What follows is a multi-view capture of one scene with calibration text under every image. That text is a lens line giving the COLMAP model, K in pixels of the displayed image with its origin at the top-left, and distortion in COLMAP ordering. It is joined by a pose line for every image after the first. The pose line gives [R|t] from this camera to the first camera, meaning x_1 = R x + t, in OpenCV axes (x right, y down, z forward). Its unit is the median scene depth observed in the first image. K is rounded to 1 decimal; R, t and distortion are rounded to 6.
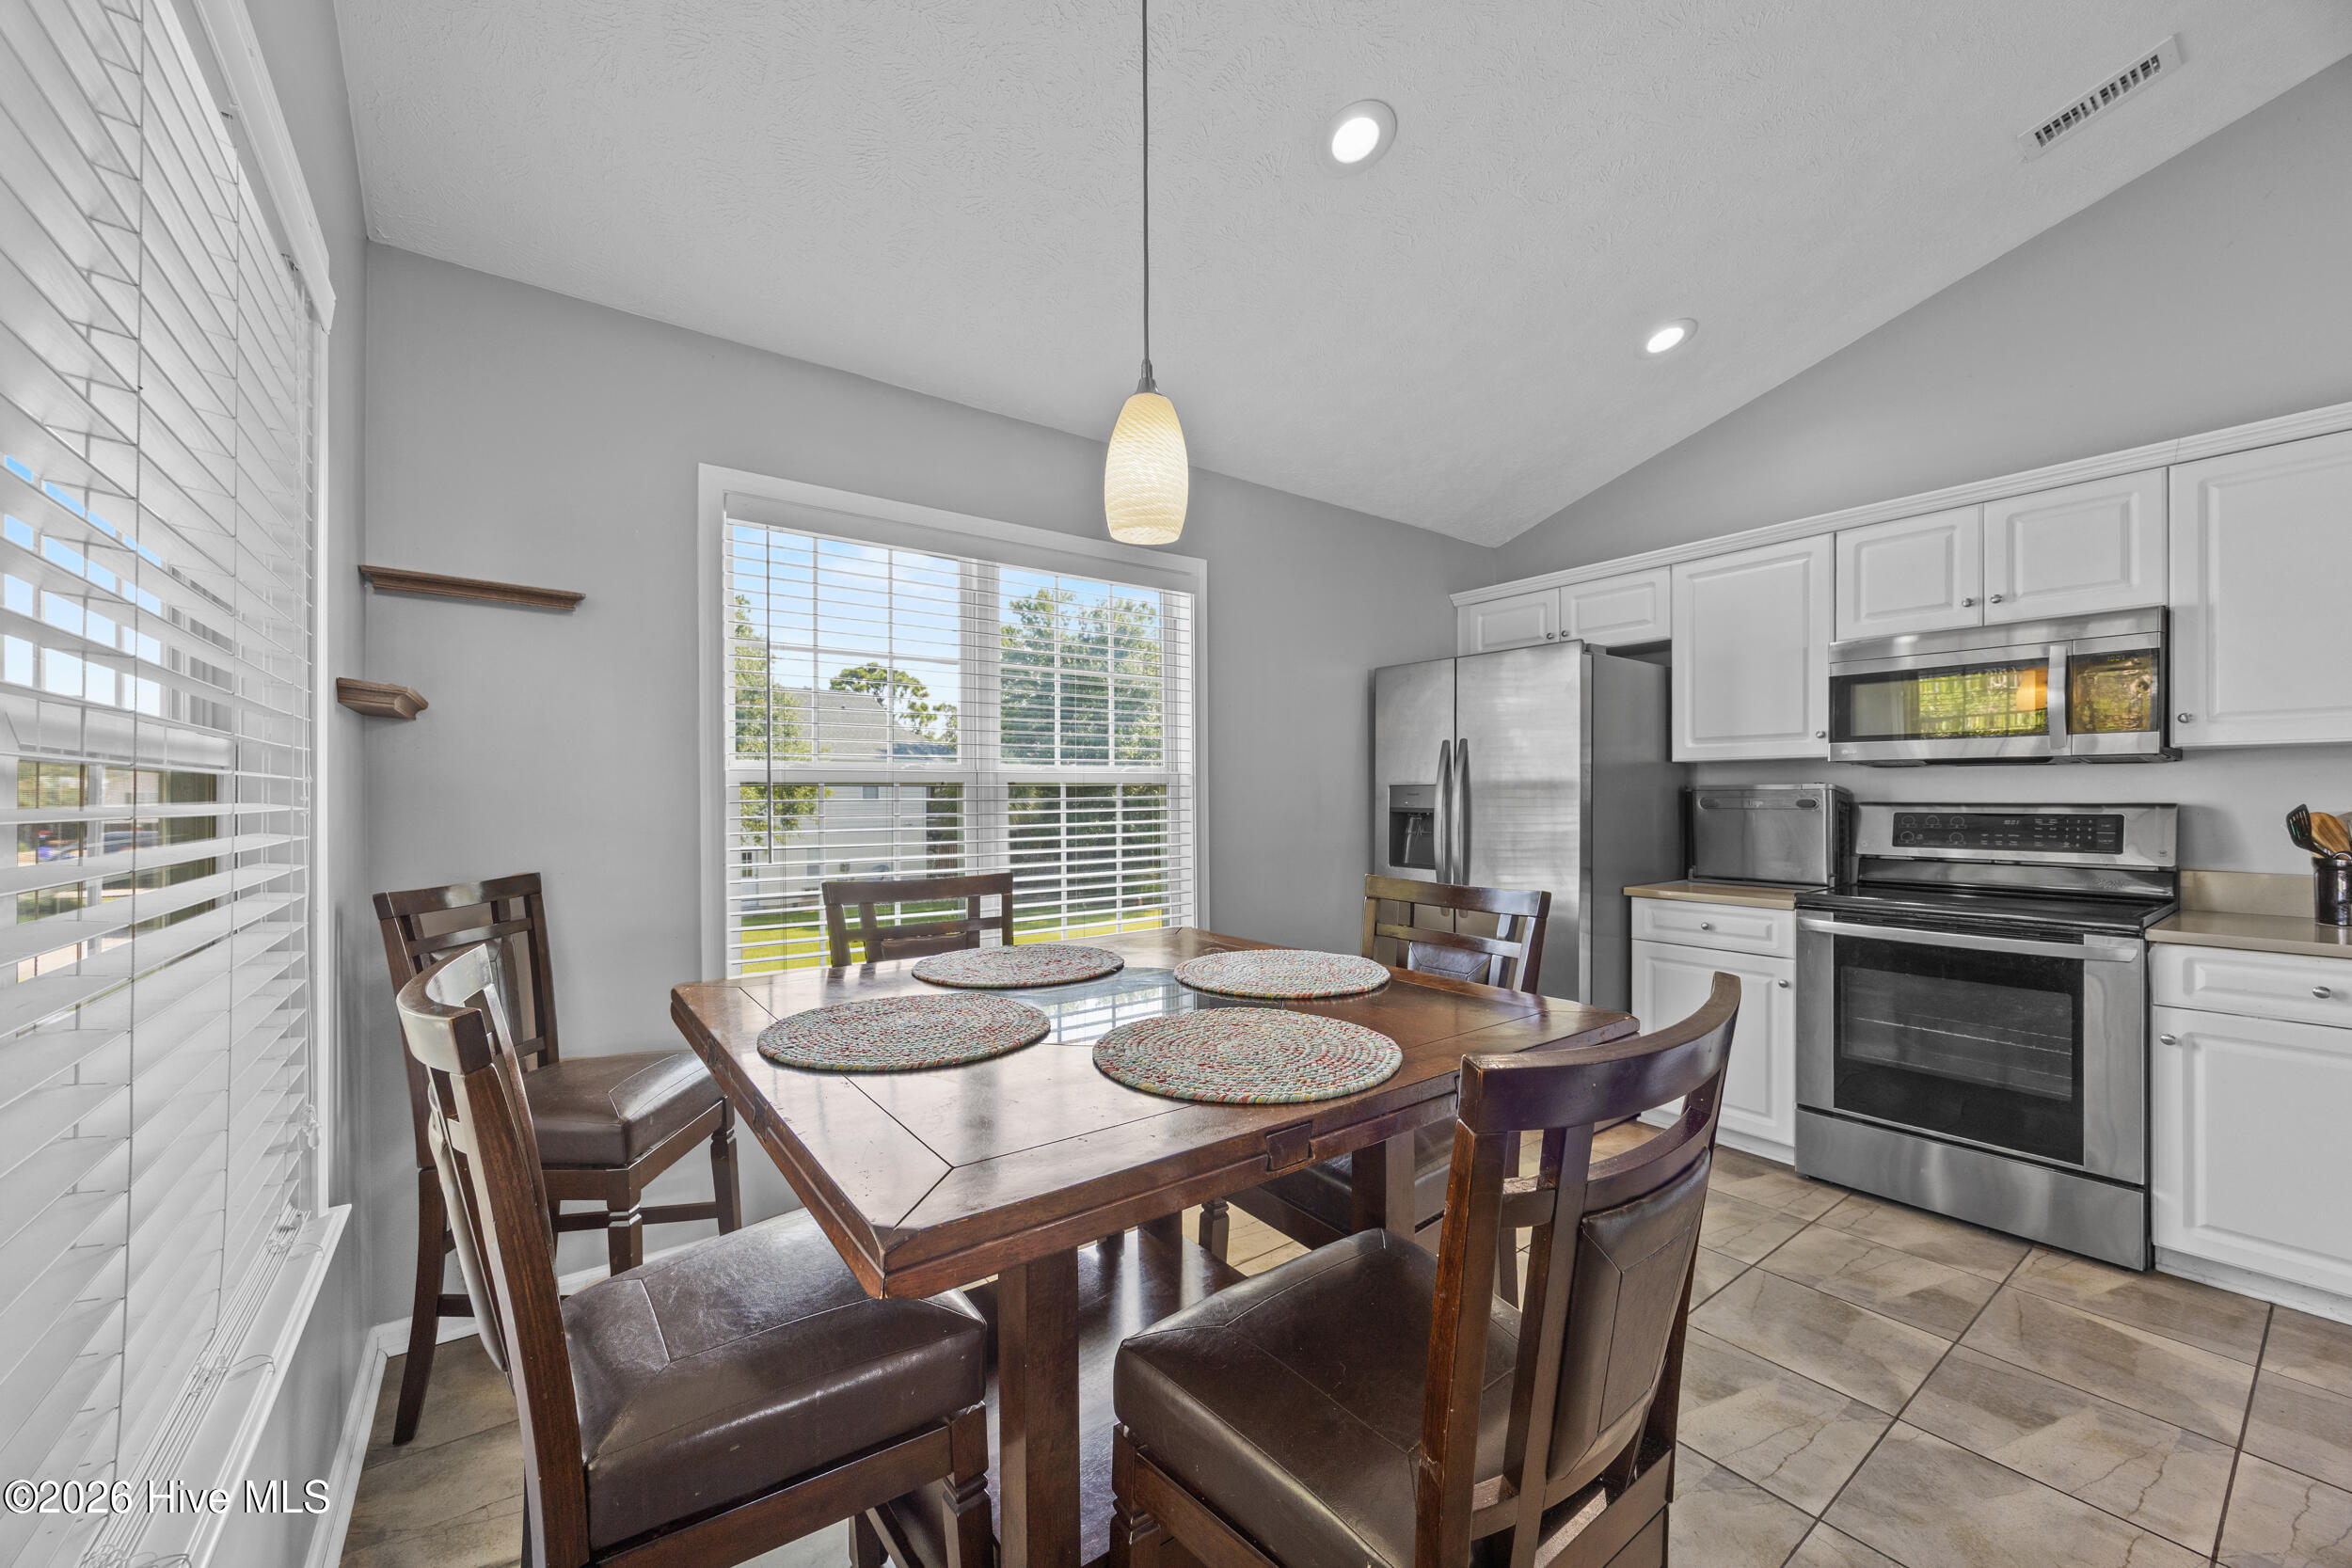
lens RADIAL K [[927.1, 0, 1189.4], [0, 927.1, 787.5], [0, 0, 1]] dist [0.002738, 0.000022]
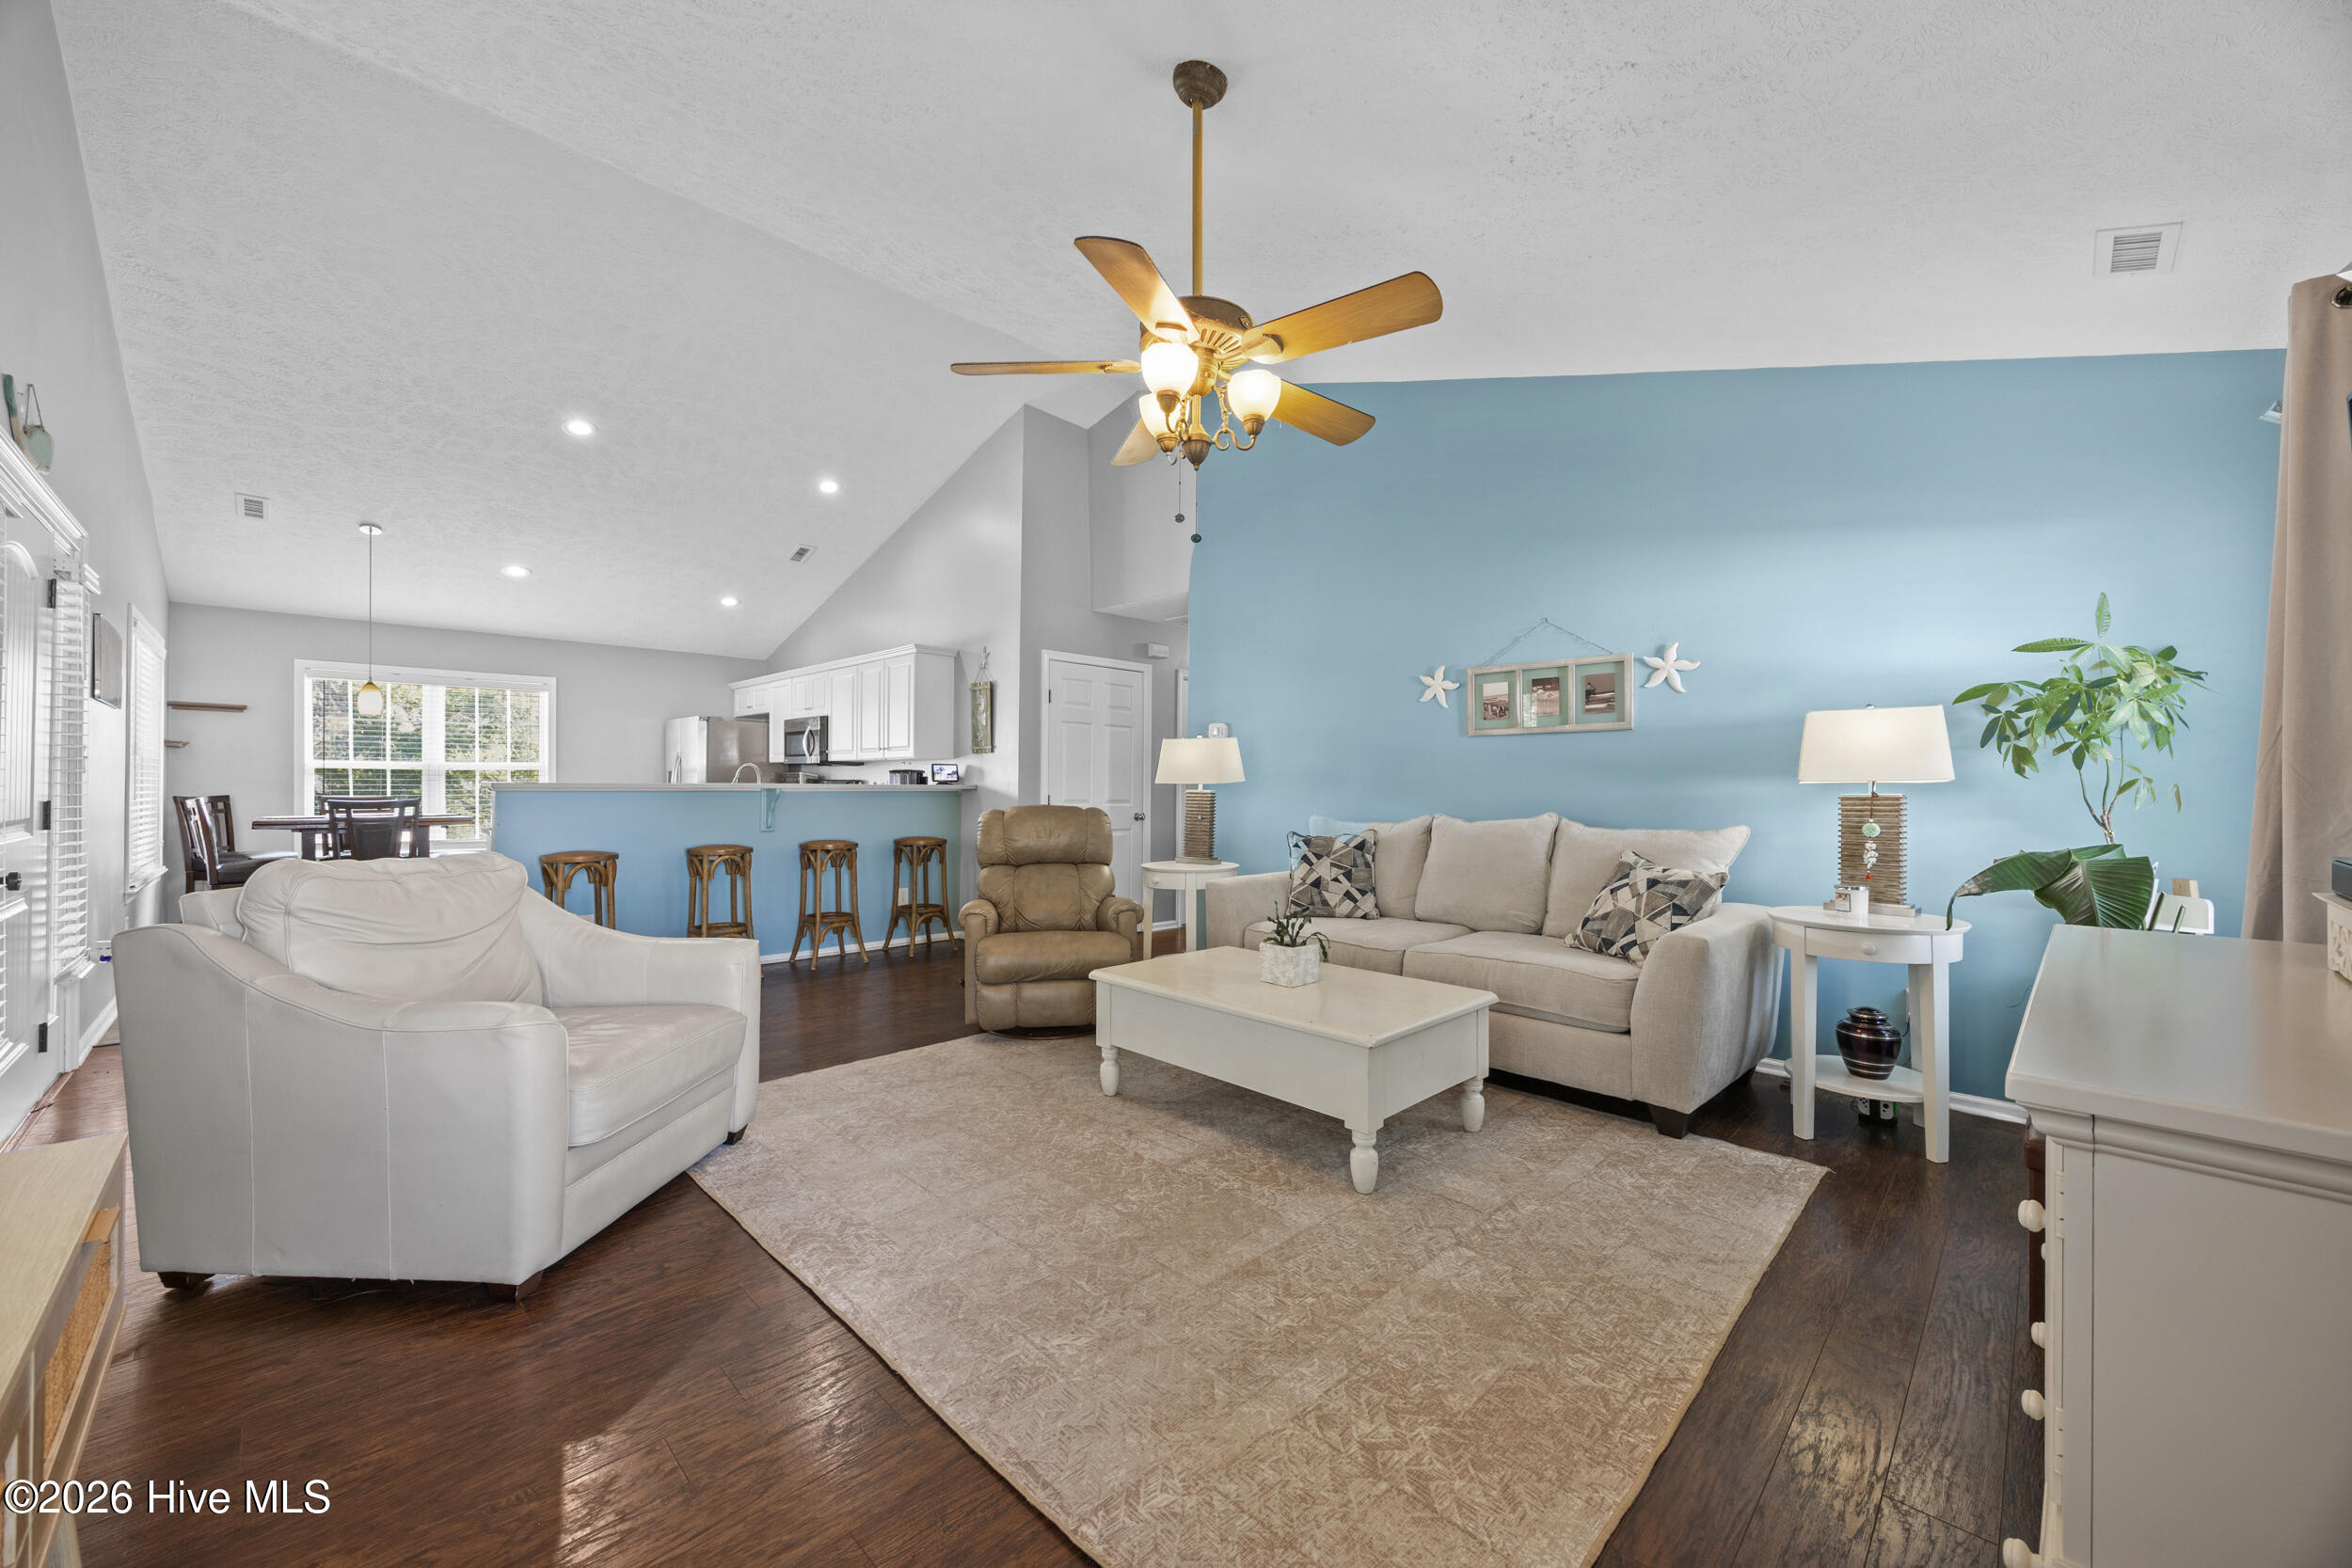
lens RADIAL K [[927.1, 0, 1173.0], [0, 927.1, 788.6], [0, 0, 1]] dist [0.002738, 0.000022]
pose [[0.992438, 0.007899, 0.122495, 1.835615], [-0.008314, 0.999961, 0.002874, 0.027967], [-0.122468, -0.003871, 0.992465, -2.217231]]
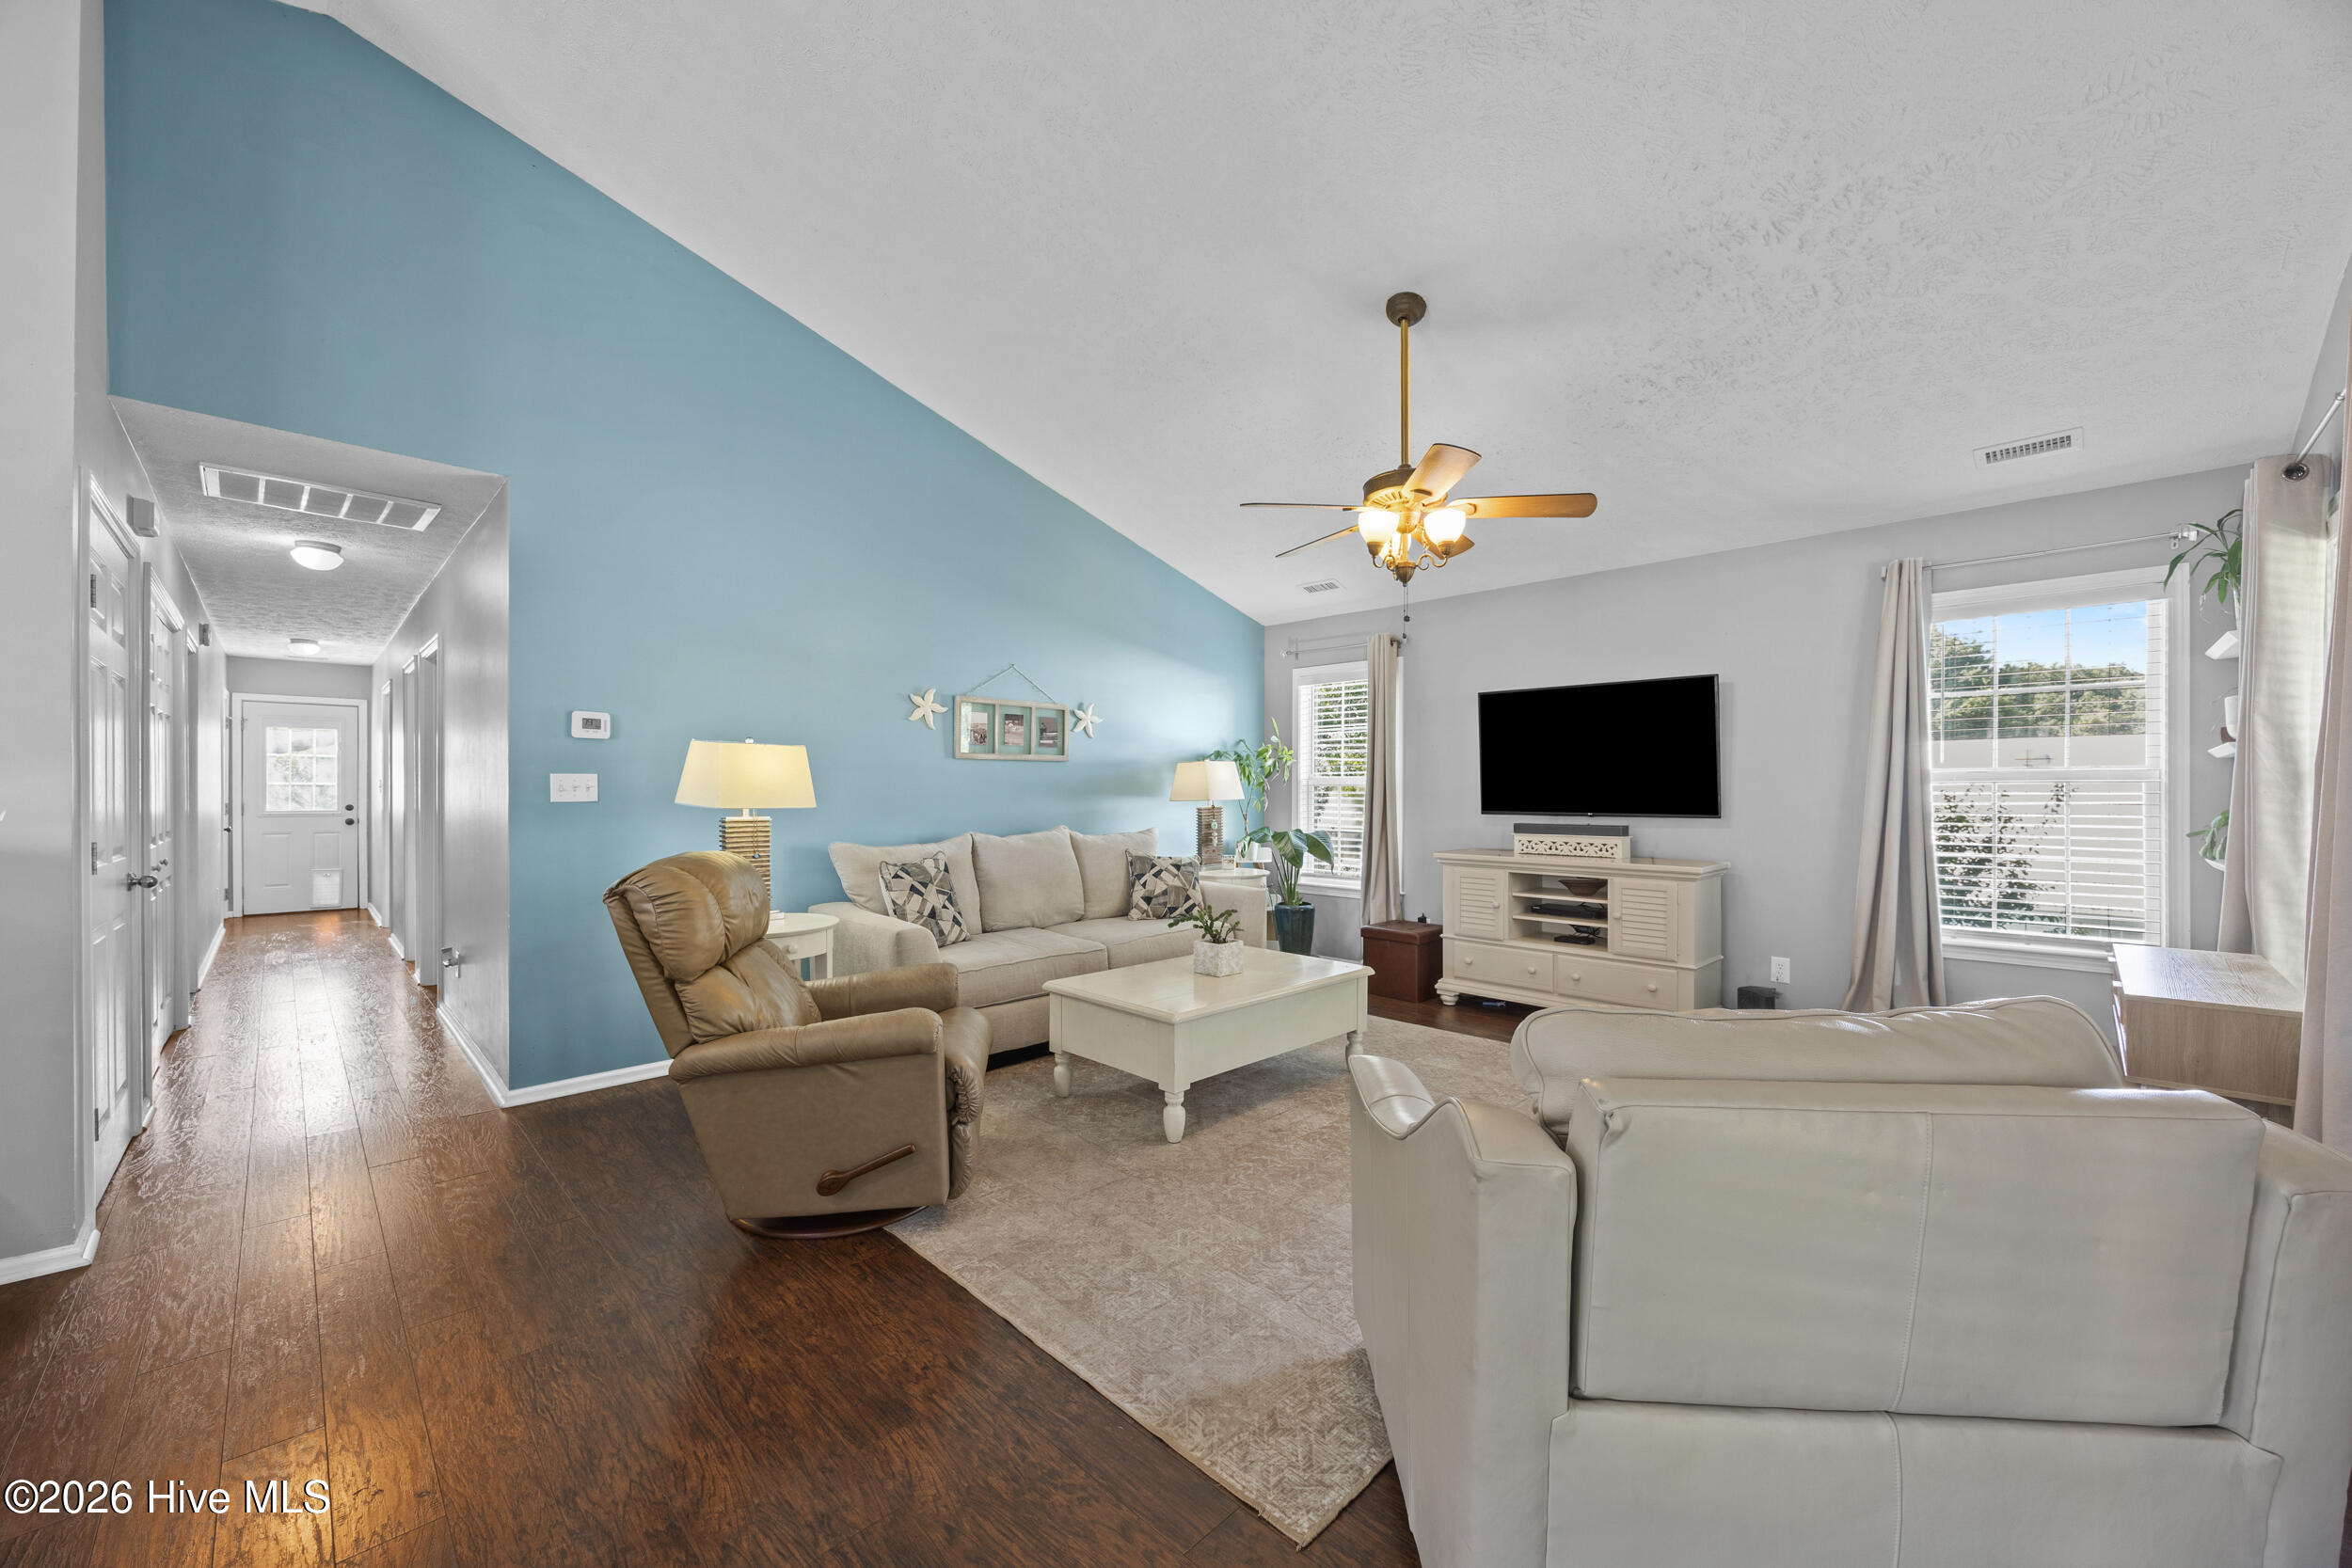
lens RADIAL K [[927.1, 0, 1176.9], [0, 927.1, 791.7], [0, 0, 1]] dist [0.002738, 0.000022]
pose [[-0.158170, 0.001220, 0.987411, 0.633562], [-0.003087, 0.999994, -0.001730, -0.001730], [-0.987407, -0.003322, -0.158166, -0.644524]]
